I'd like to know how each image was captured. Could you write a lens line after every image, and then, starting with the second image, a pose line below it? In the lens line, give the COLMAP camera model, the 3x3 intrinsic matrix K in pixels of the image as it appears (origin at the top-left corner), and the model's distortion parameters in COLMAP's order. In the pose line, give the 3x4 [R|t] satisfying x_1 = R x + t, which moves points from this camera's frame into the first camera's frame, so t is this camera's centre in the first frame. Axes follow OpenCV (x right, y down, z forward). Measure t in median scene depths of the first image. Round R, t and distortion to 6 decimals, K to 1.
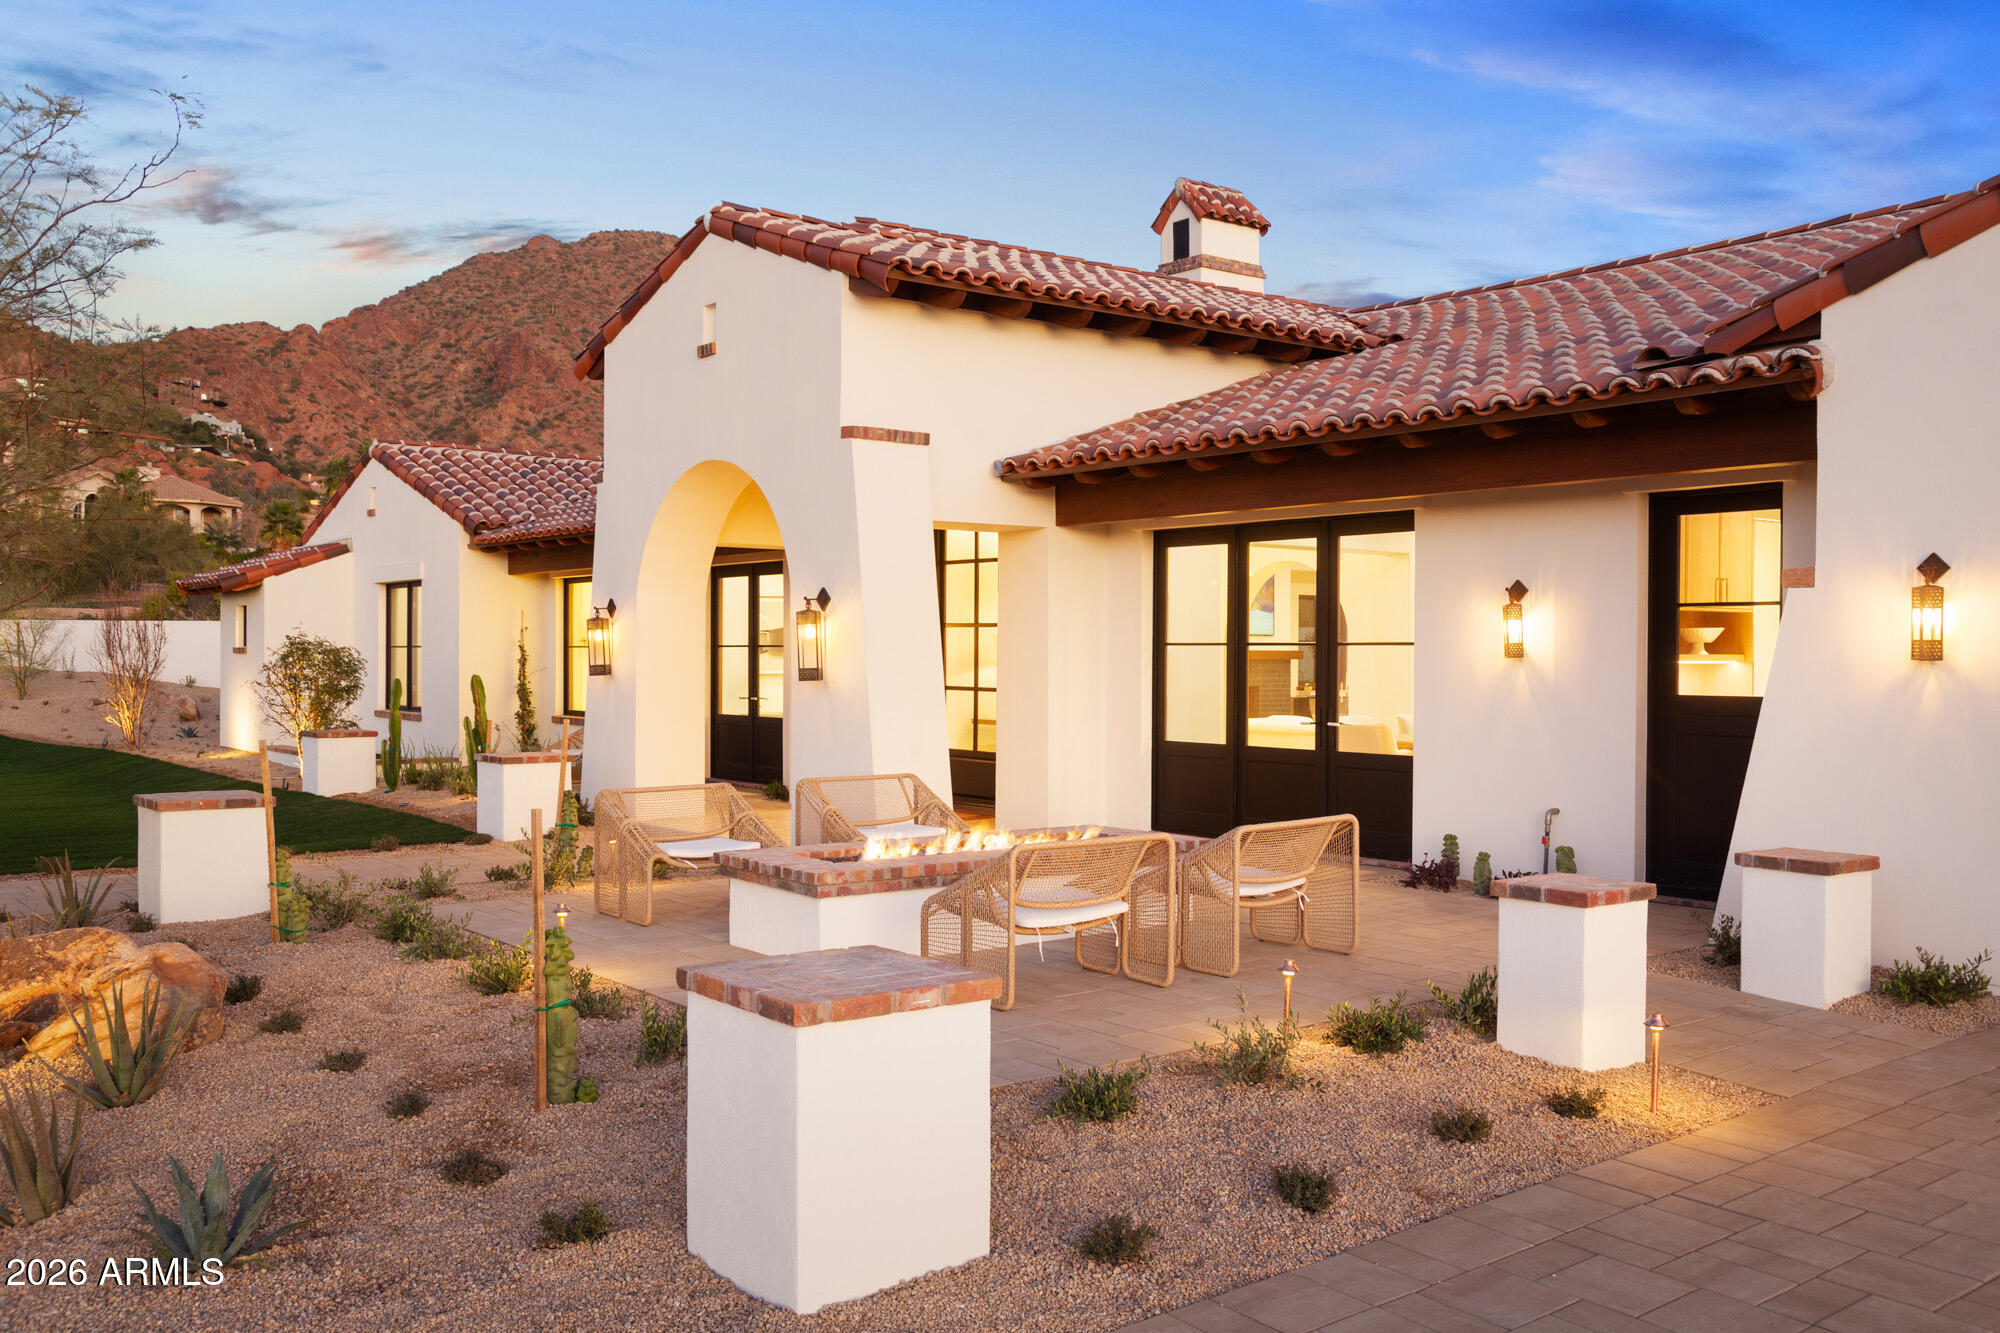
lens RADIAL K [[1734.7, 0, 1000.0], [0, 1734.7, 666.5], [0, 0, 1]] dist [-0.004914, -0.009957]
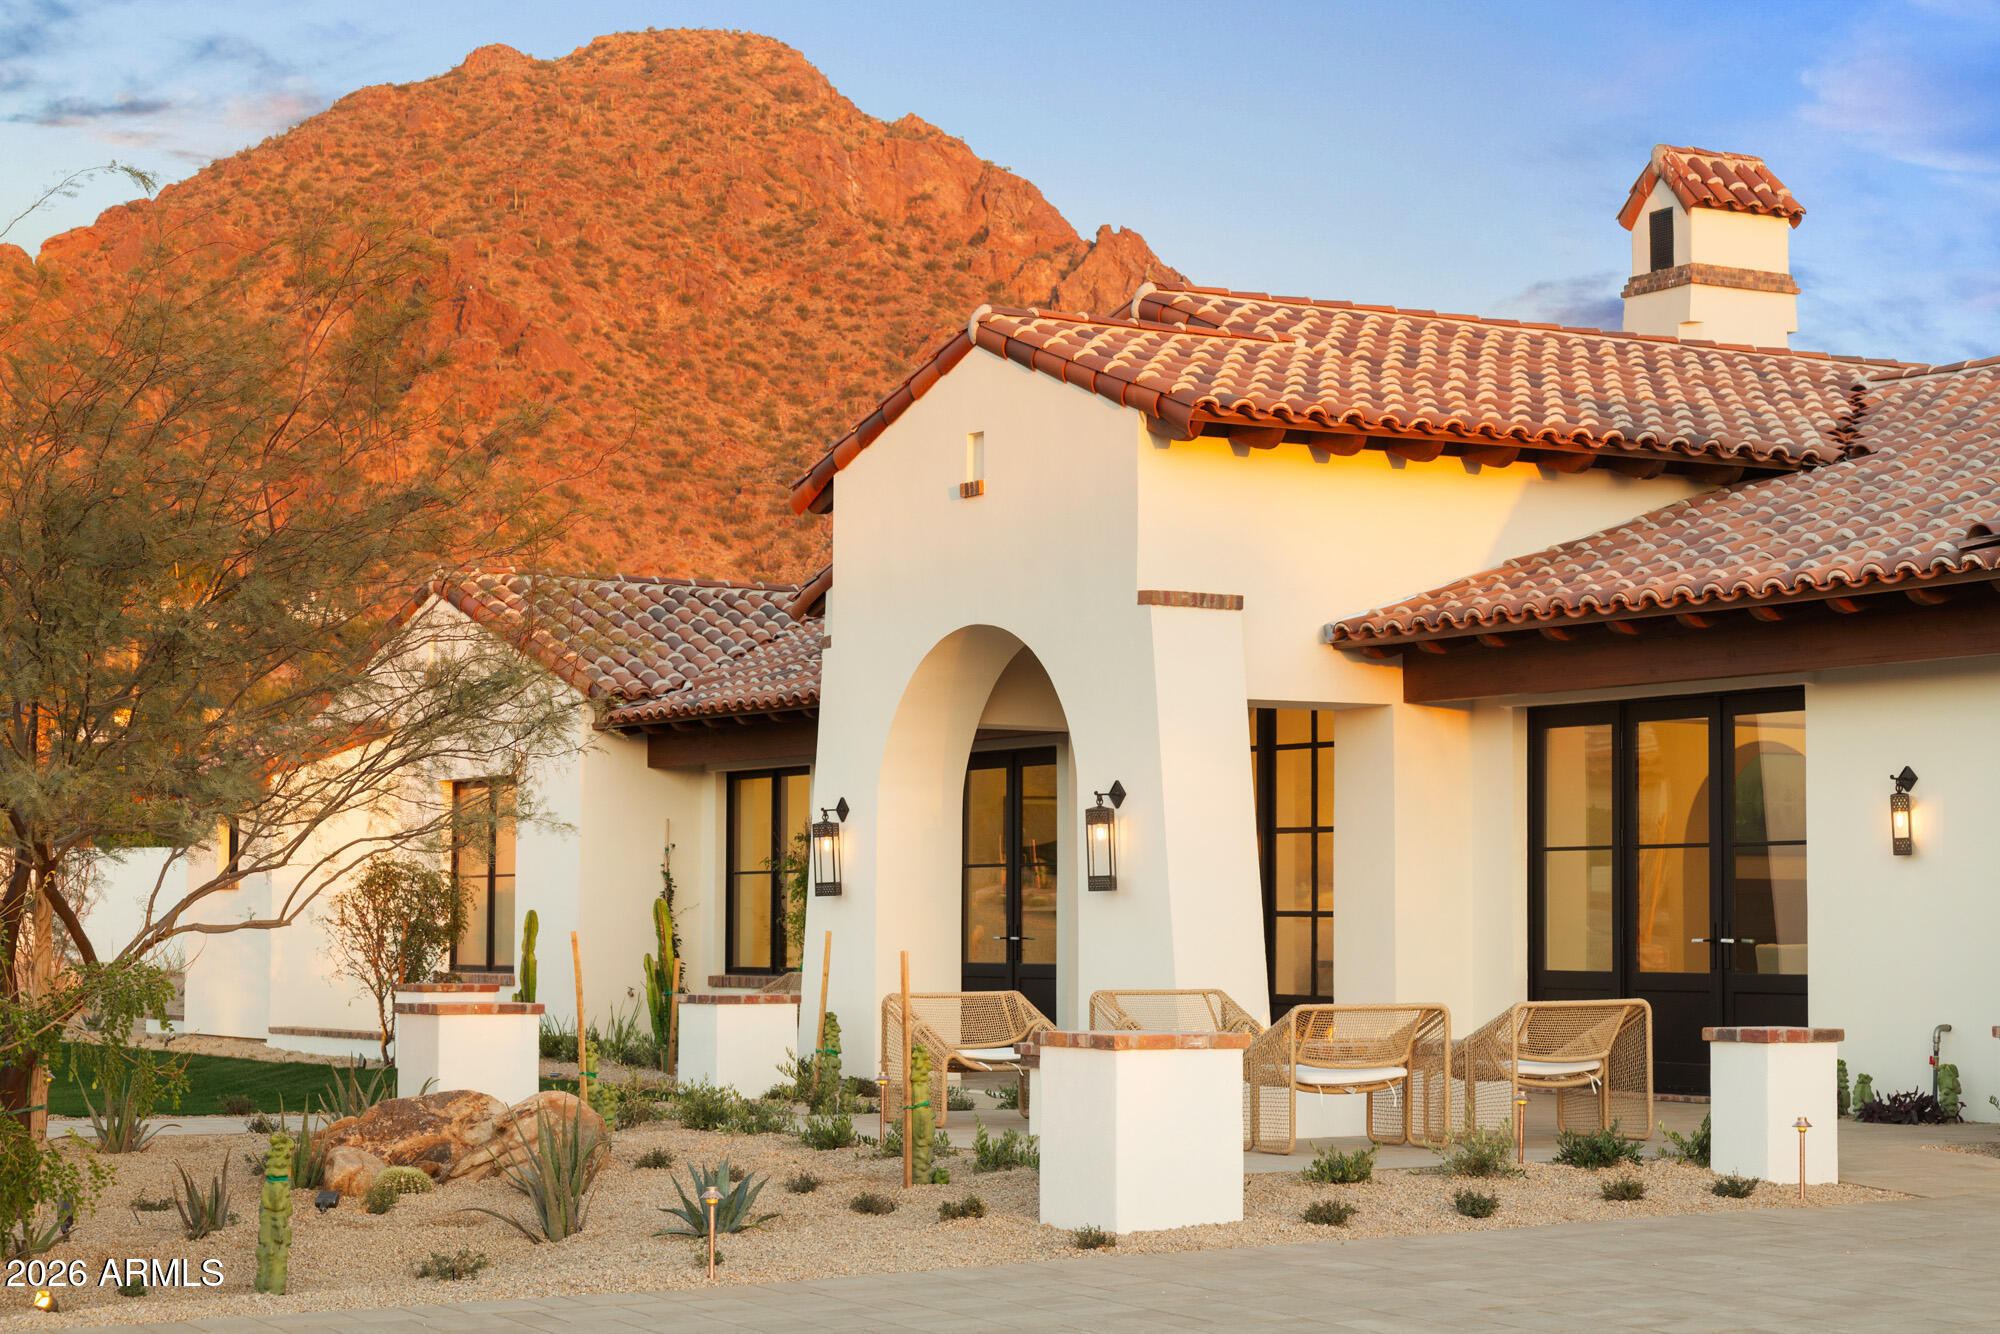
lens RADIAL K [[3875.9, 0, 1004.5], [0, 3875.9, 713.5], [0, 0, 1]] dist [0.046682, -0.107570]
pose [[0.992369, -0.008215, -0.123027, 0.062194], [0.000203, 0.997885, -0.064998, 0.036495], [0.123300, 0.064477, 0.990273, -0.717580]]
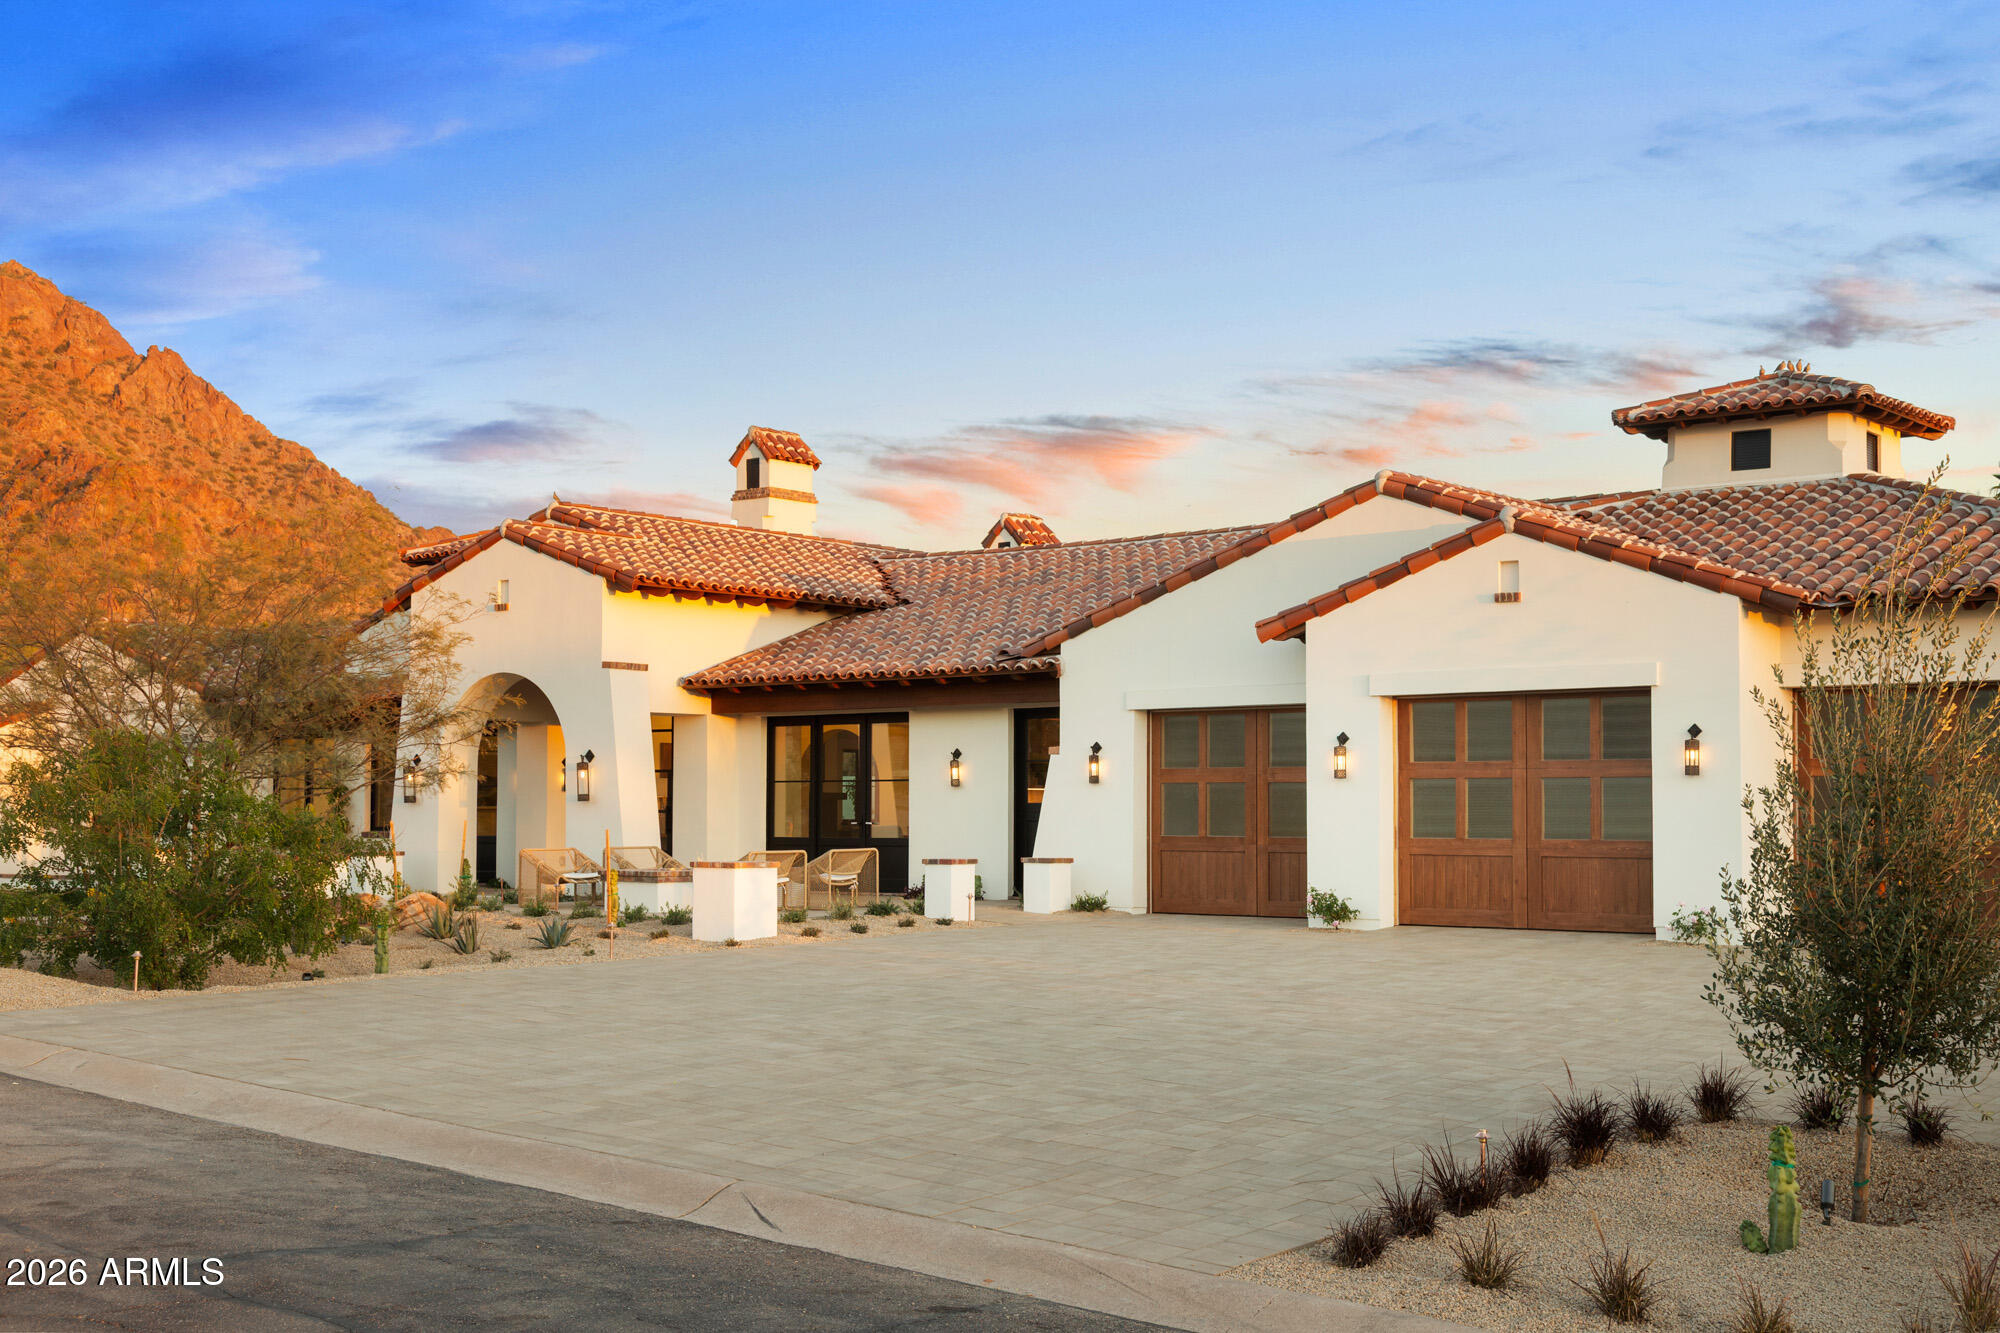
lens RADIAL K [[2458.4, 0, 1004.2], [0, 2458.4, 724.8], [0, 0, 1]] dist [0.033672, -0.013372]
pose [[0.970681, 0.006149, 0.240295, -0.245965], [0.004803, 0.998977, -0.044966, 0.037669], [-0.240325, 0.044802, 0.969658, -1.304712]]
